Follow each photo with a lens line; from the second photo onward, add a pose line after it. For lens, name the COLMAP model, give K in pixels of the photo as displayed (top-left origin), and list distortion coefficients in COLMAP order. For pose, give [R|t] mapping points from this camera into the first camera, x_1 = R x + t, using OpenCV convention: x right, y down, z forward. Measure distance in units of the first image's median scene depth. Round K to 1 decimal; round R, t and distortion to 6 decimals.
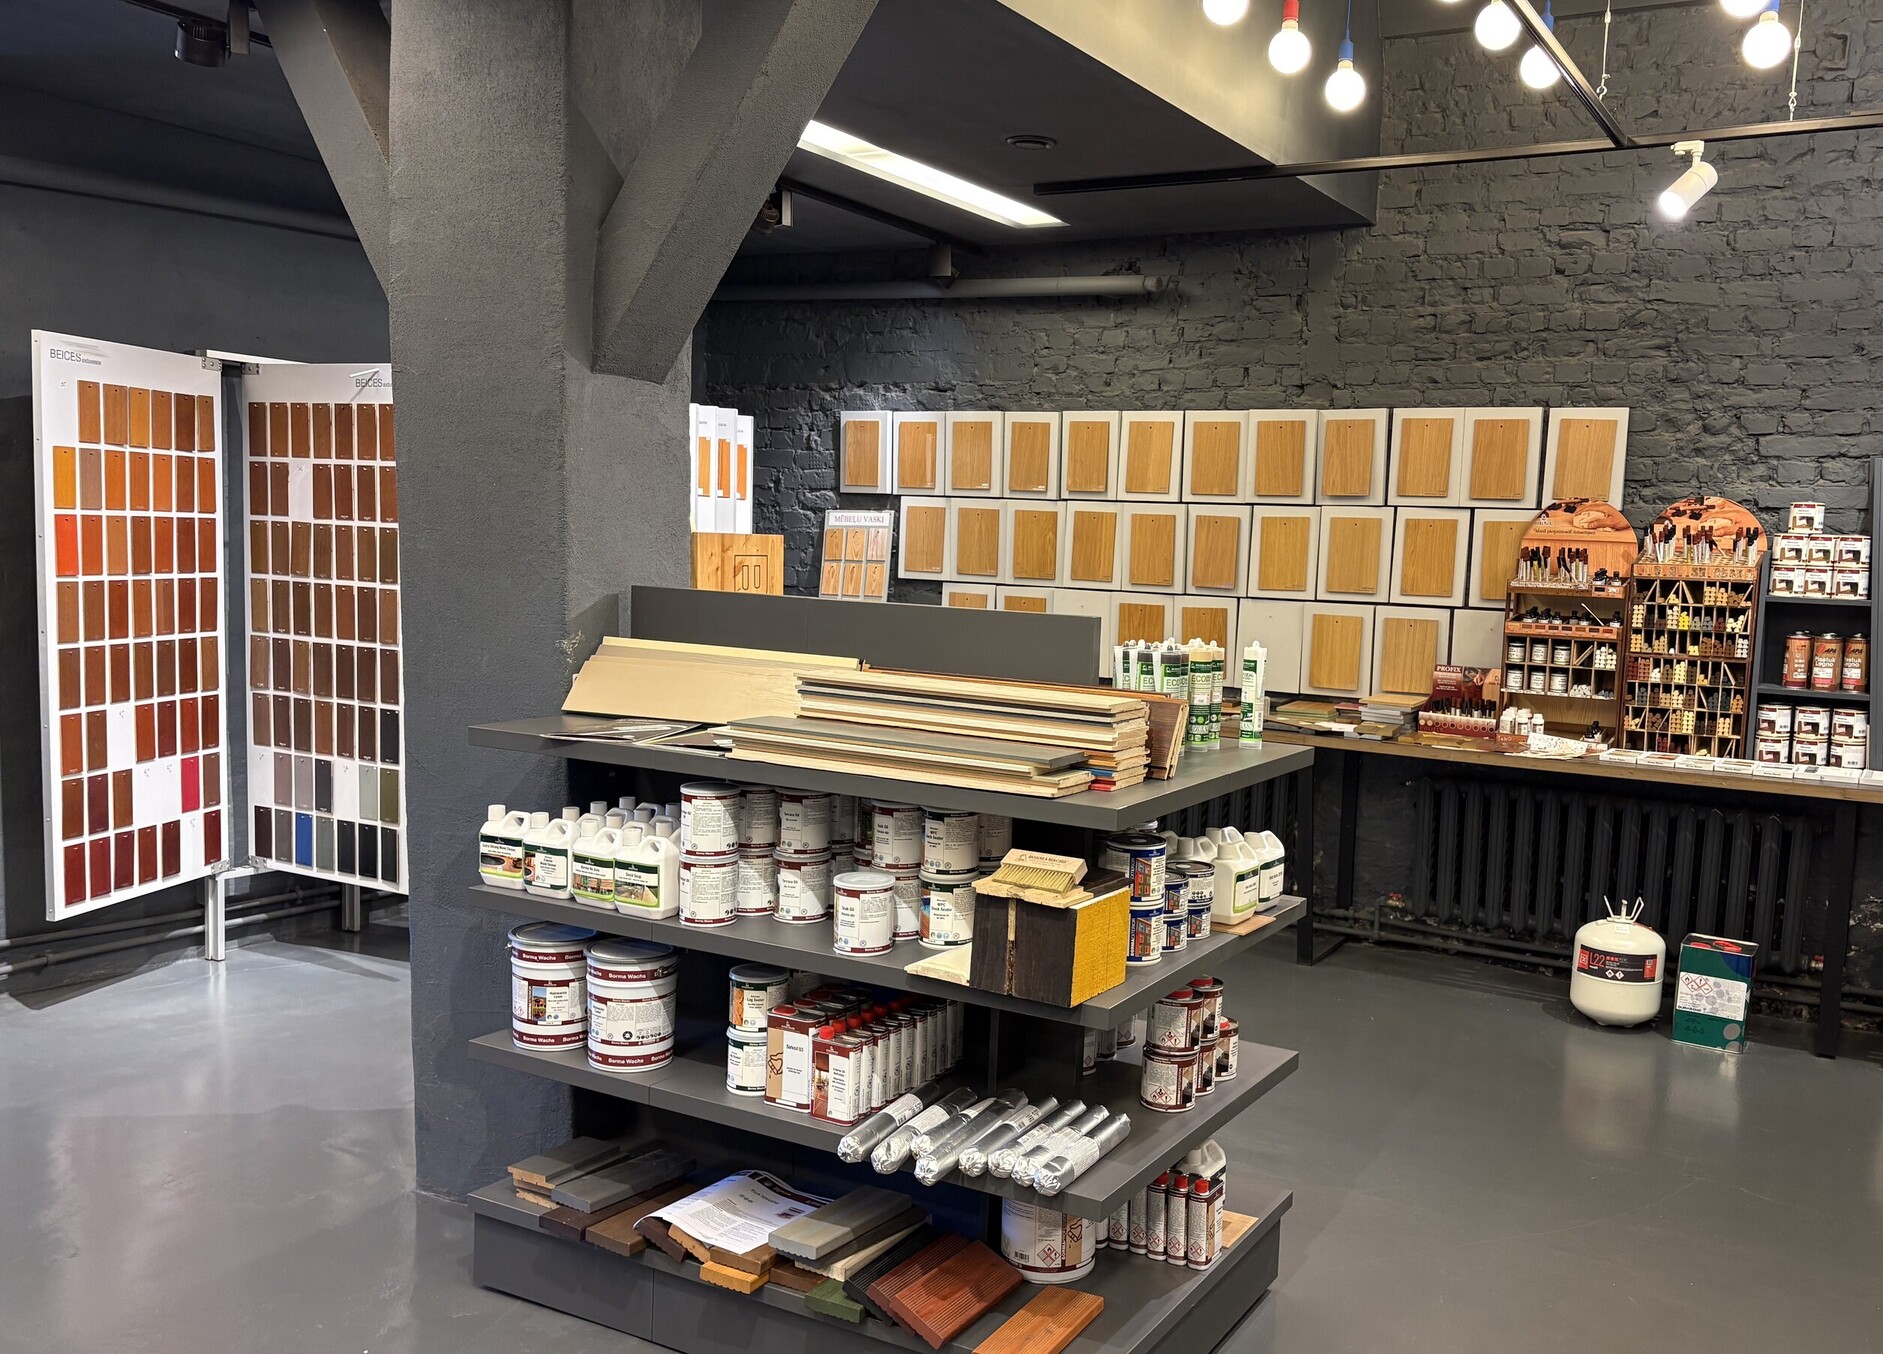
lens RADIAL K [[1781.6, 0, 940.6], [0, 1781.6, 722.2], [0, 0, 1]] dist [0.092596, -0.252109]
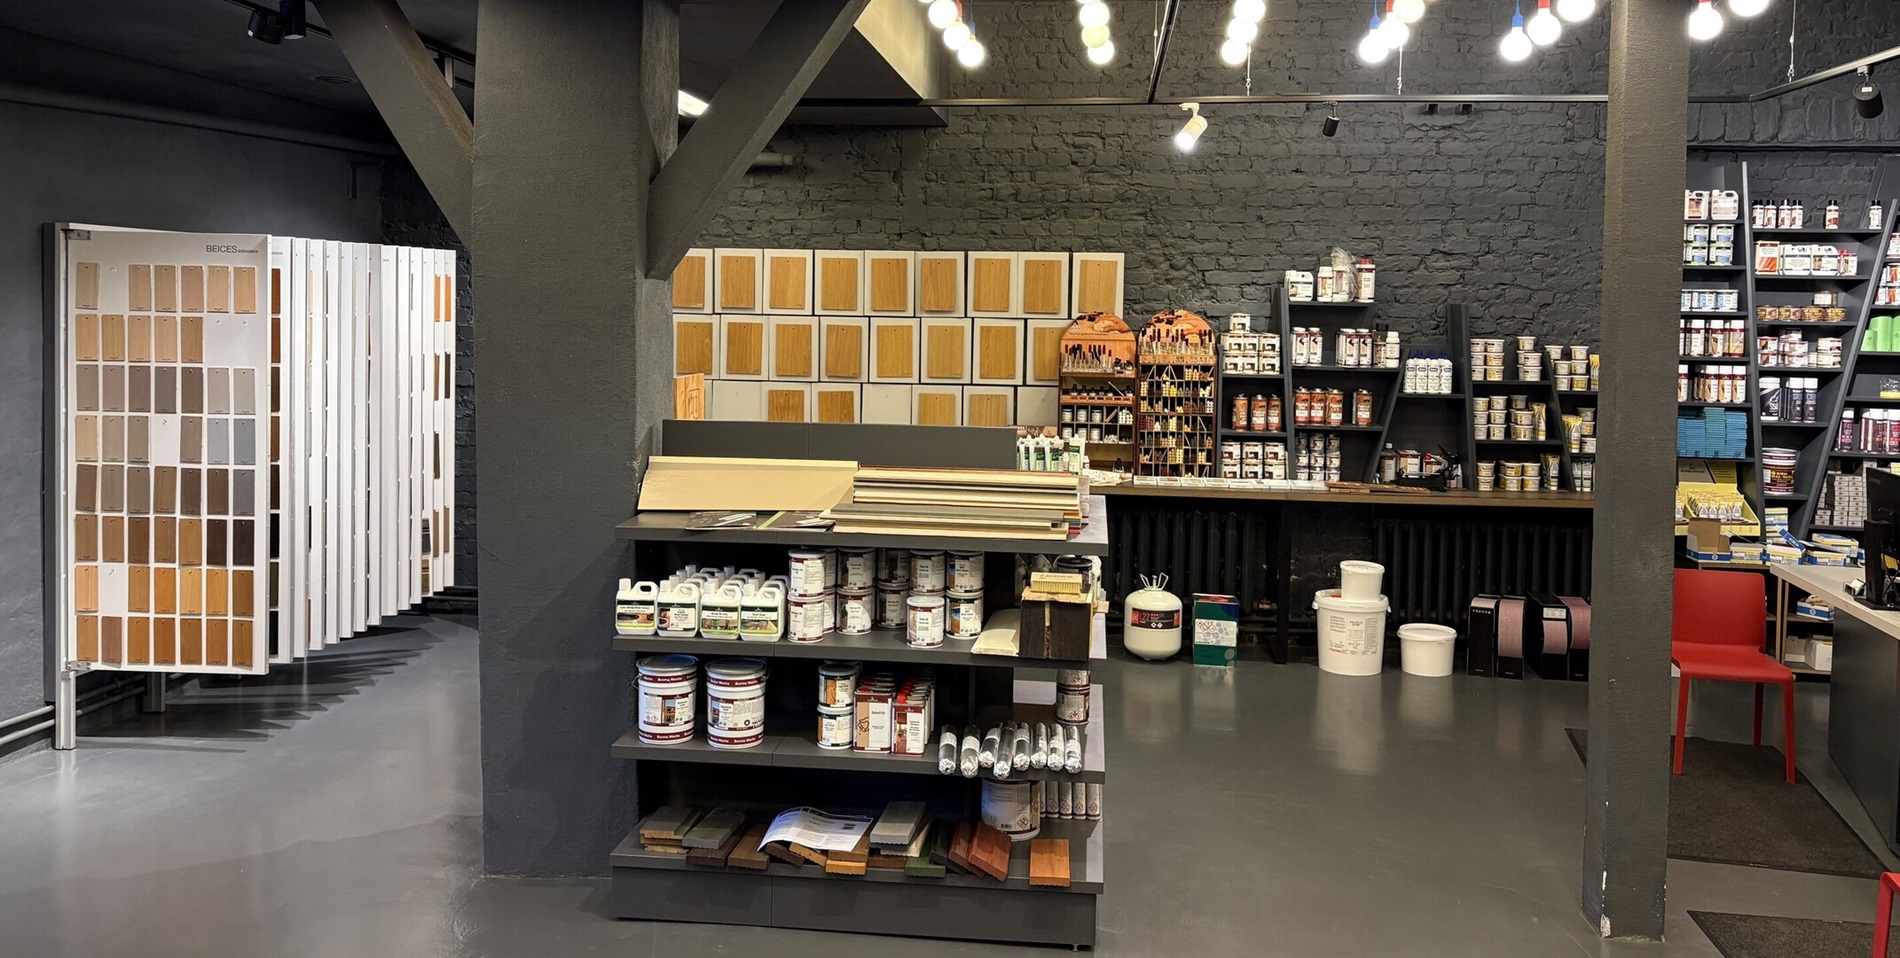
lens RADIAL K [[1577.3, 0, 946.3], [0, 1577.3, 339.8], [0, 0, 1]] dist [0.142188, -0.223125]
pose [[0.920128, -0.036134, 0.389948, -0.300912], [0.063923, 0.996238, -0.058519, -0.033086], [-0.386367, 0.078772, 0.918975, -0.187364]]
